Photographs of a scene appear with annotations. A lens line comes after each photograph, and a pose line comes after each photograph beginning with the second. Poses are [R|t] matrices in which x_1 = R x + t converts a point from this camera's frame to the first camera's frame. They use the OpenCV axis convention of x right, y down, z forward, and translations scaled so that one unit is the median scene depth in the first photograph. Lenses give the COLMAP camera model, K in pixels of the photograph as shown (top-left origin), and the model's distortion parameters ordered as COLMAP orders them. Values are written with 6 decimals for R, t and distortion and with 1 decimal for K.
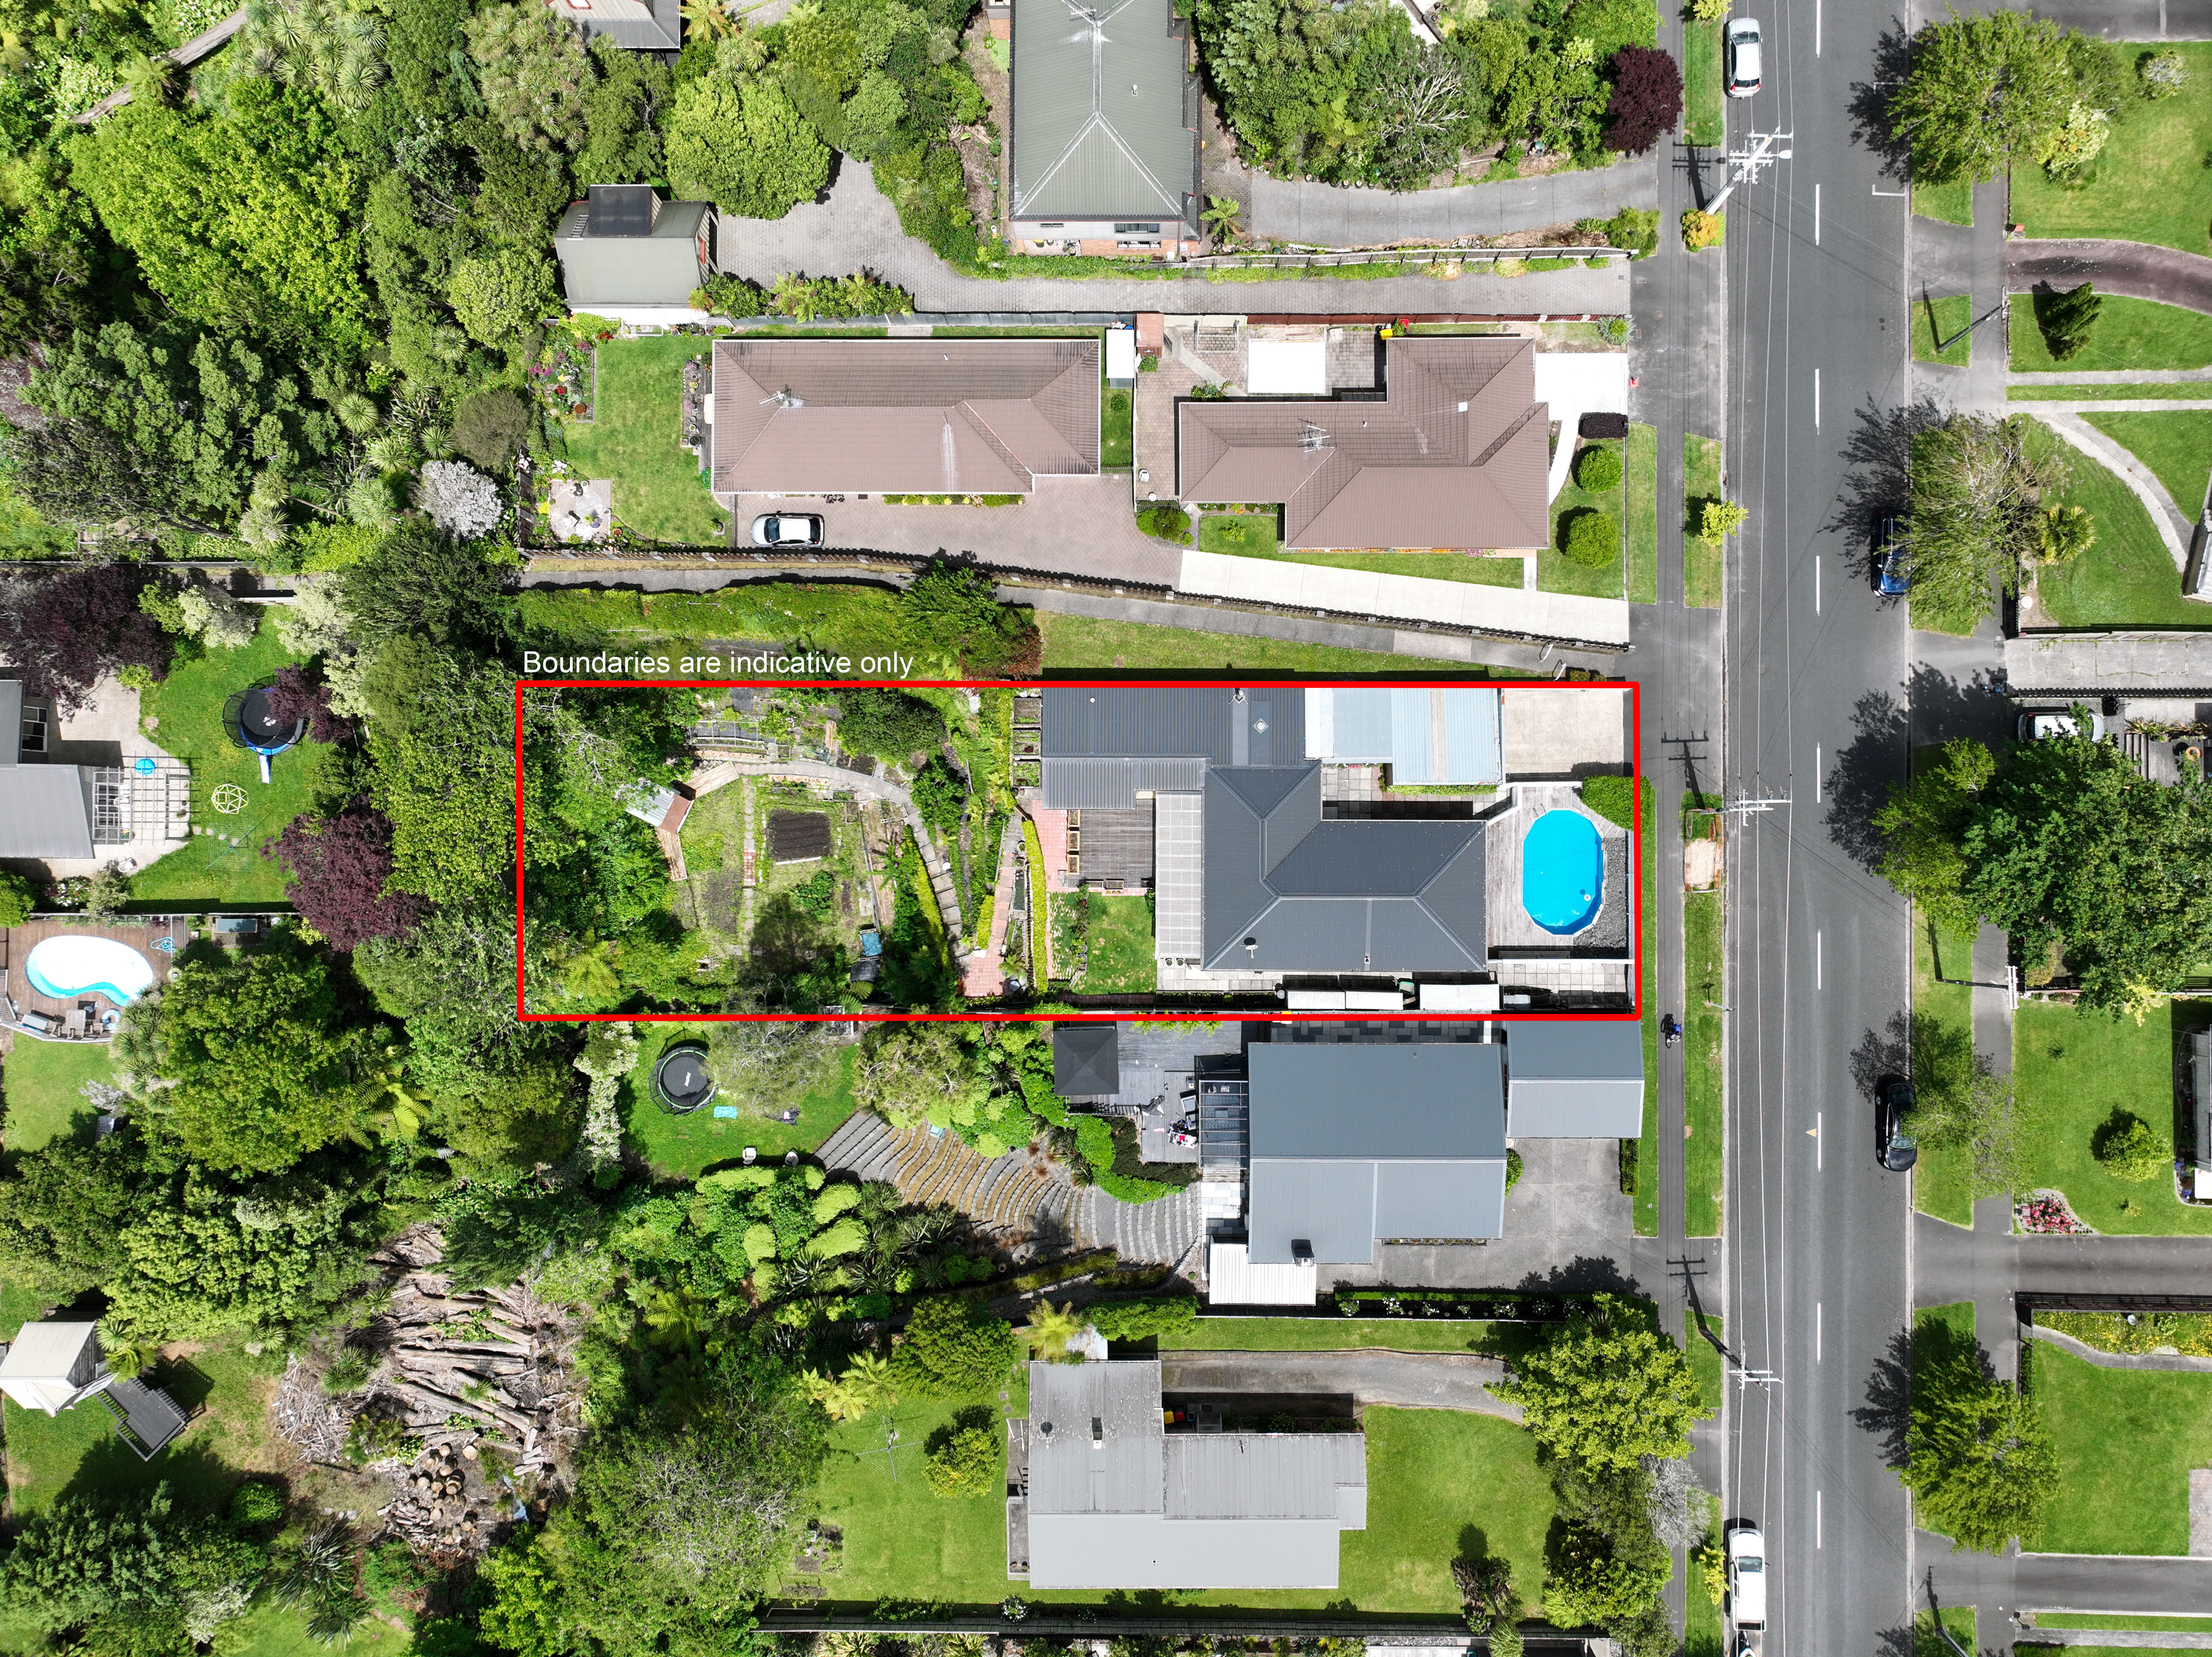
lens RADIAL K [[1609.1, 0, 1106.0], [0, 1609.1, 828.5], [0, 0, 1]] dist [0.002265, 0.049776]
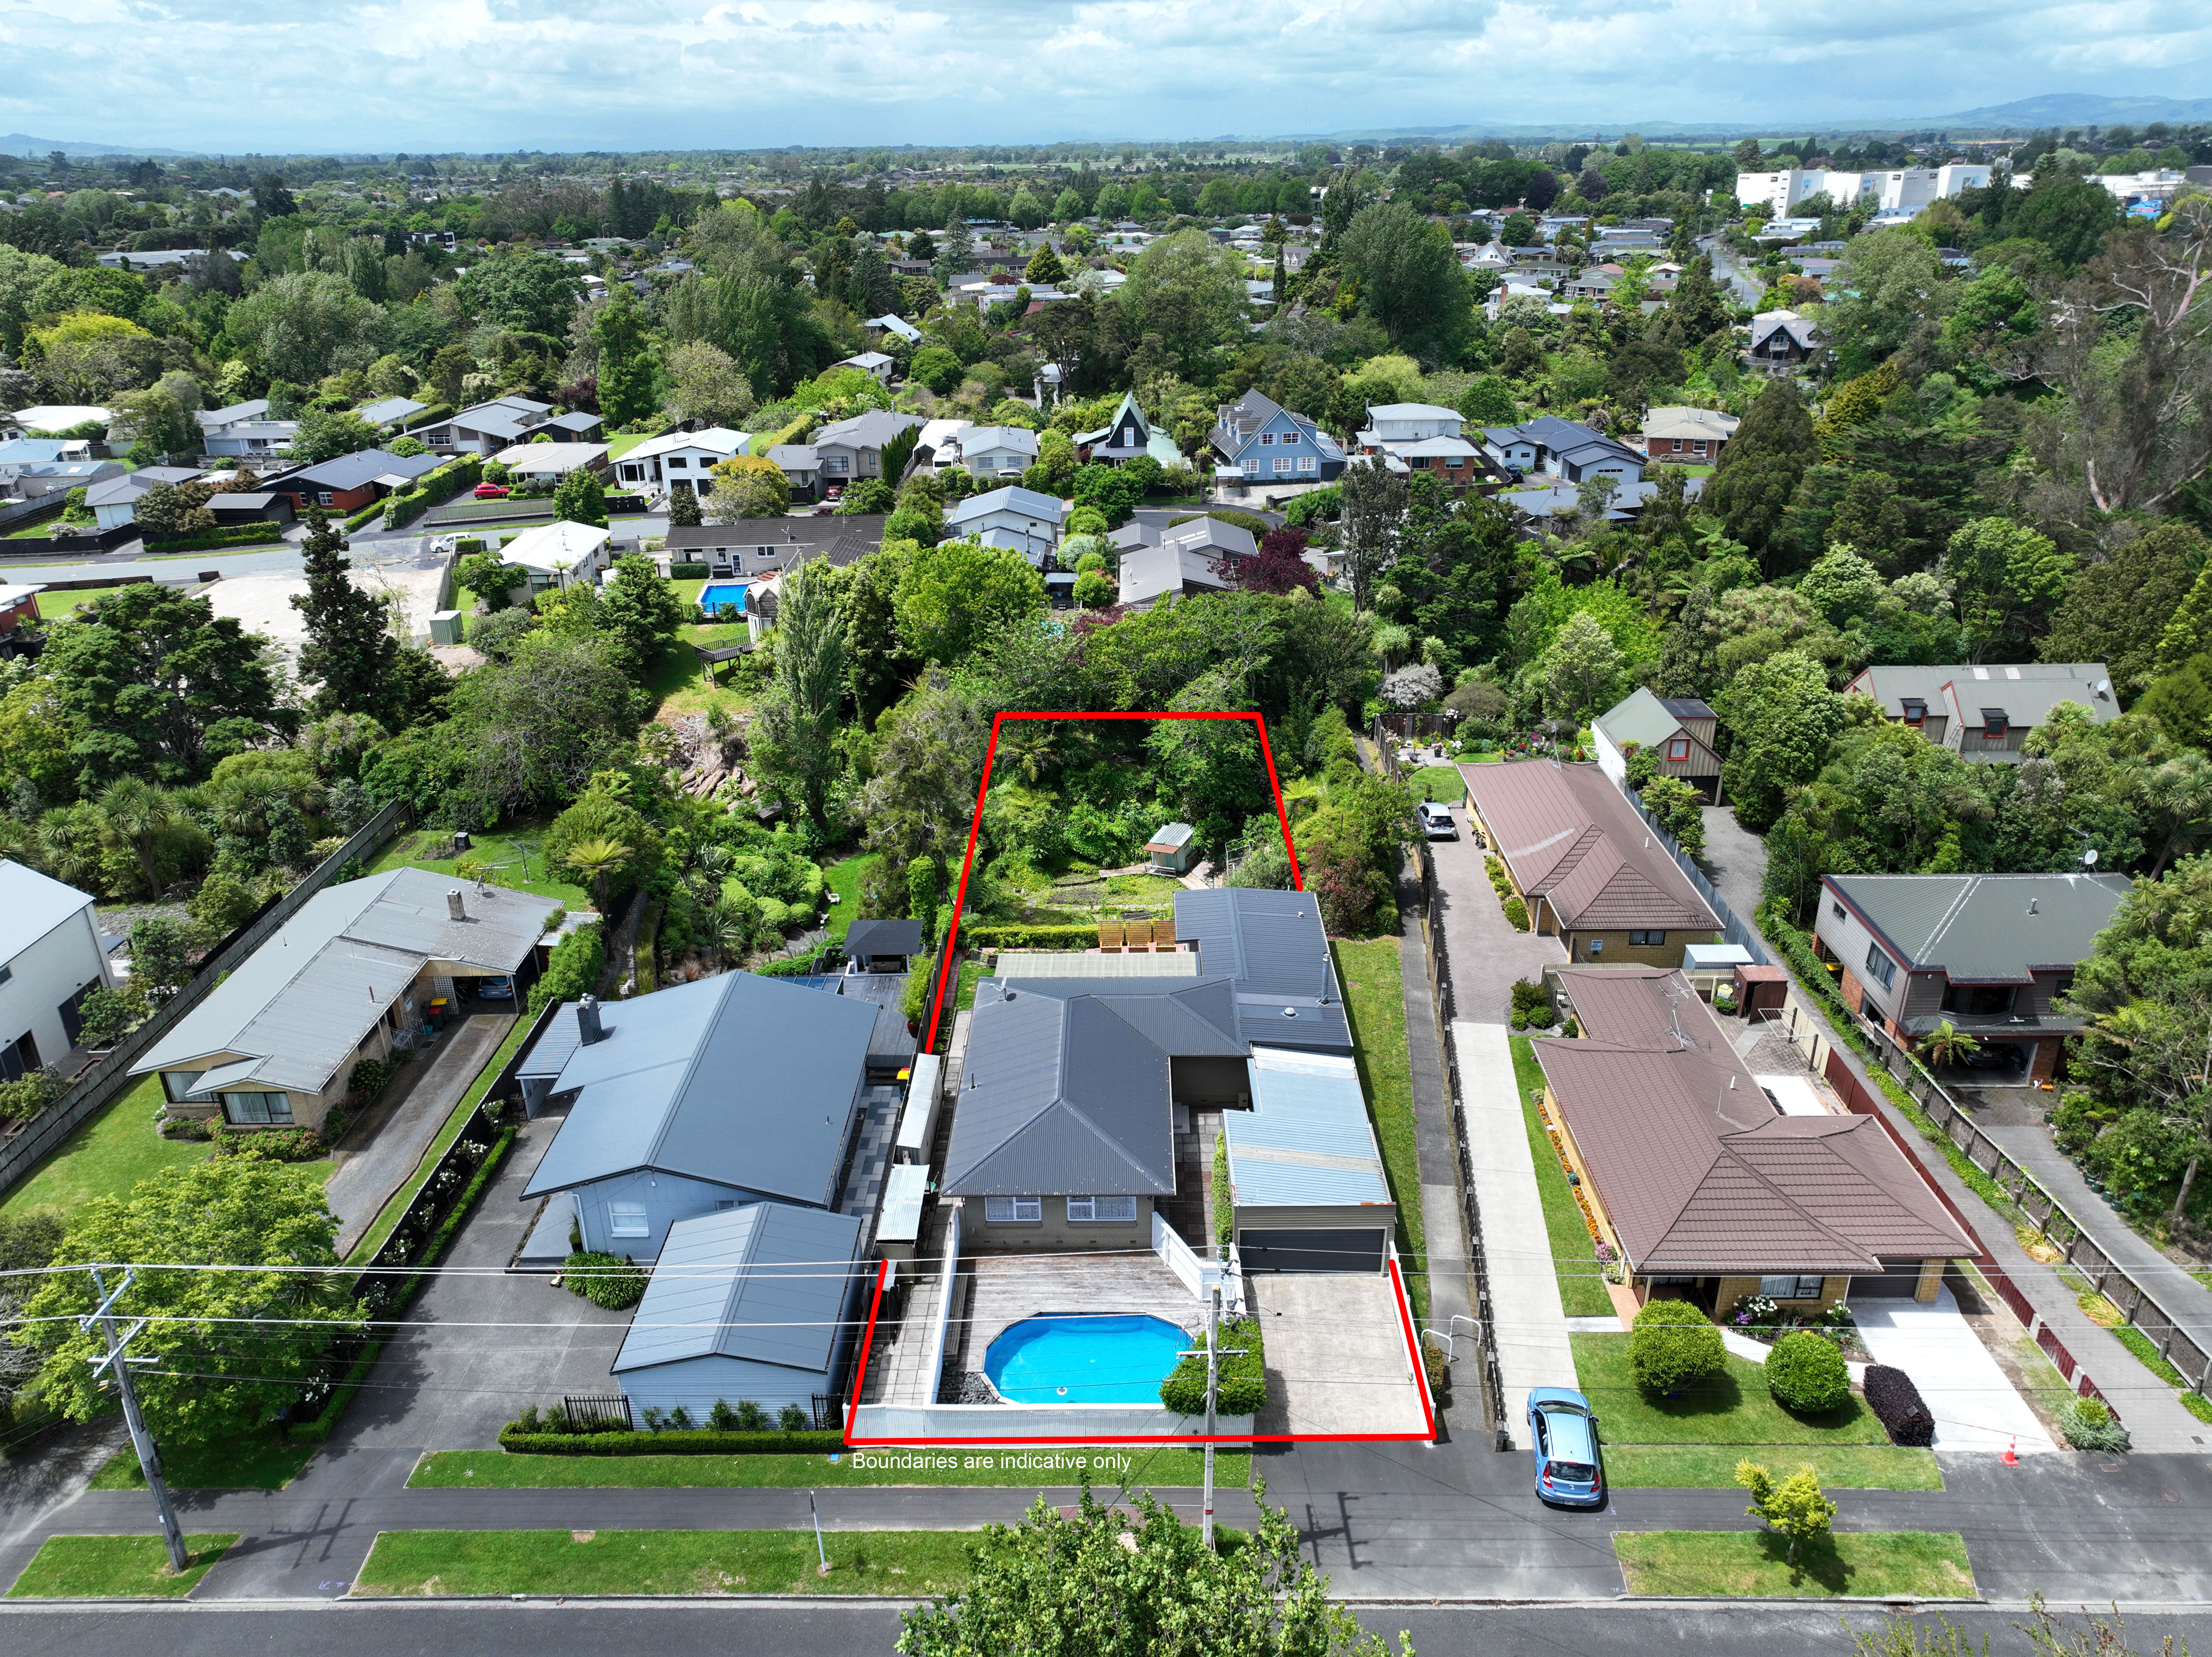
lens RADIAL K [[1552.6, 0, 1158.7], [0, 1552.6, 828.1], [0, 0, 1]] dist [0.001069, 0.000752]
pose [[0.021090, 0.406567, -0.913377, 0.717909], [-0.998758, 0.049819, -0.000886, -0.005818], [0.045143, 0.912262, 0.407113, 0.594590]]
